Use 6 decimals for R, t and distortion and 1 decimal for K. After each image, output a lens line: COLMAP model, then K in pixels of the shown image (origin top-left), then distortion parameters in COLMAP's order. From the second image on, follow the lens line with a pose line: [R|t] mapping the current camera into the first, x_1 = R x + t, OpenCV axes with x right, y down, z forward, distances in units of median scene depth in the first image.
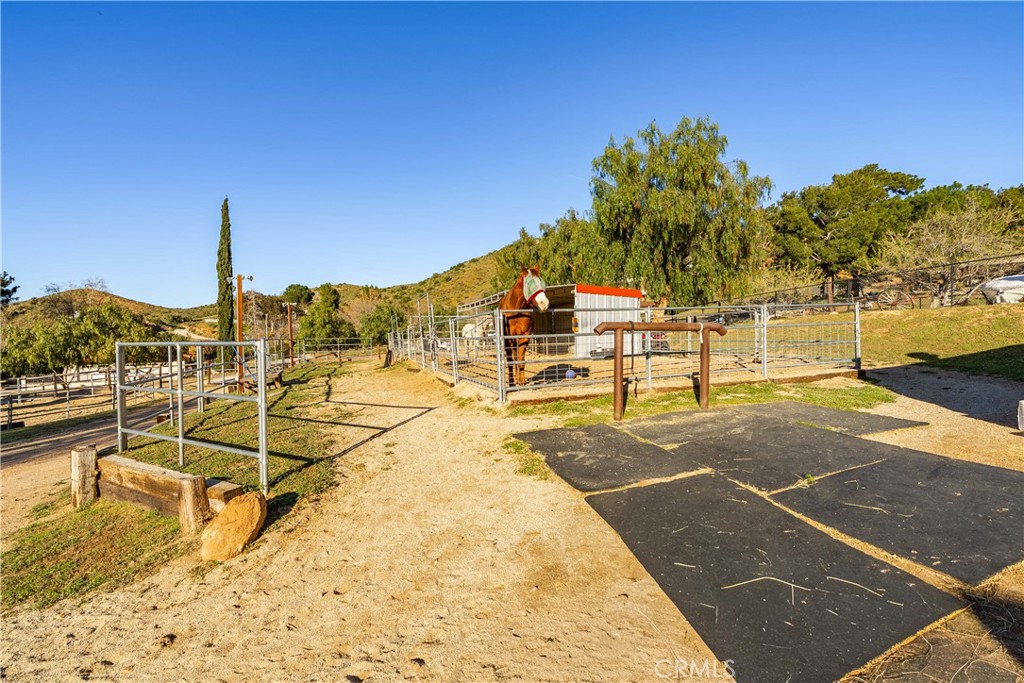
lens RADIAL K [[489.1, 0, 509.4], [0, 489.1, 340.8], [0, 0, 1]] dist [-0.000376, -0.000223]
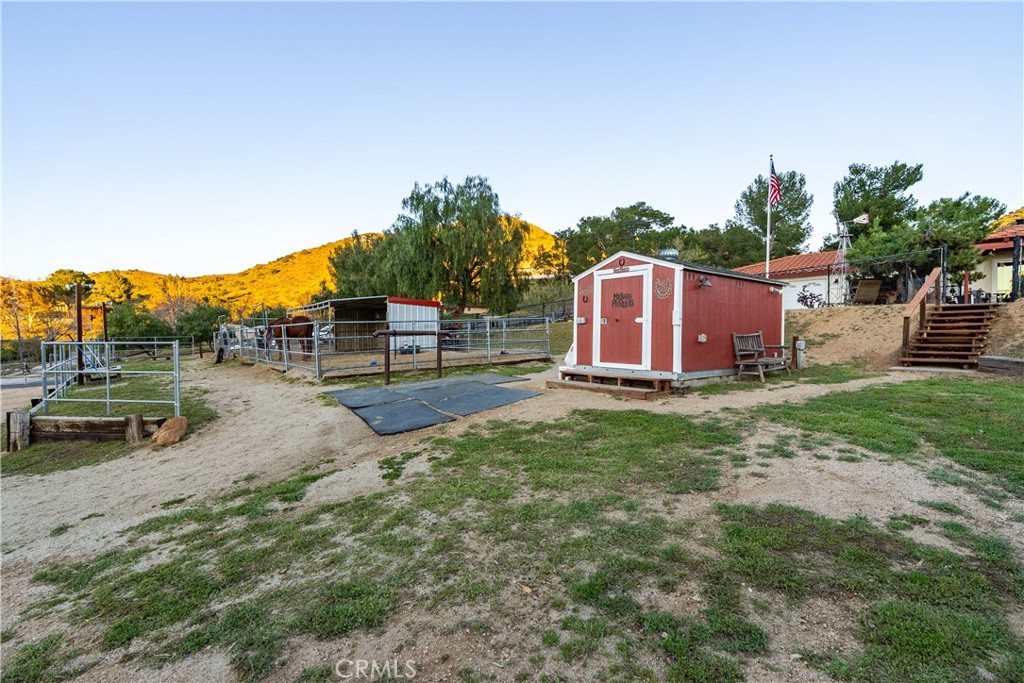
lens RADIAL K [[489.1, 0, 521.1], [0, 489.1, 351.2], [0, 0, 1]] dist [-0.000376, -0.000223]
pose [[0.942310, -0.007248, 0.334664, 0.029393], [-0.001280, 0.999680, 0.025253, -0.002819], [-0.334740, -0.024225, 0.941999, -0.297415]]
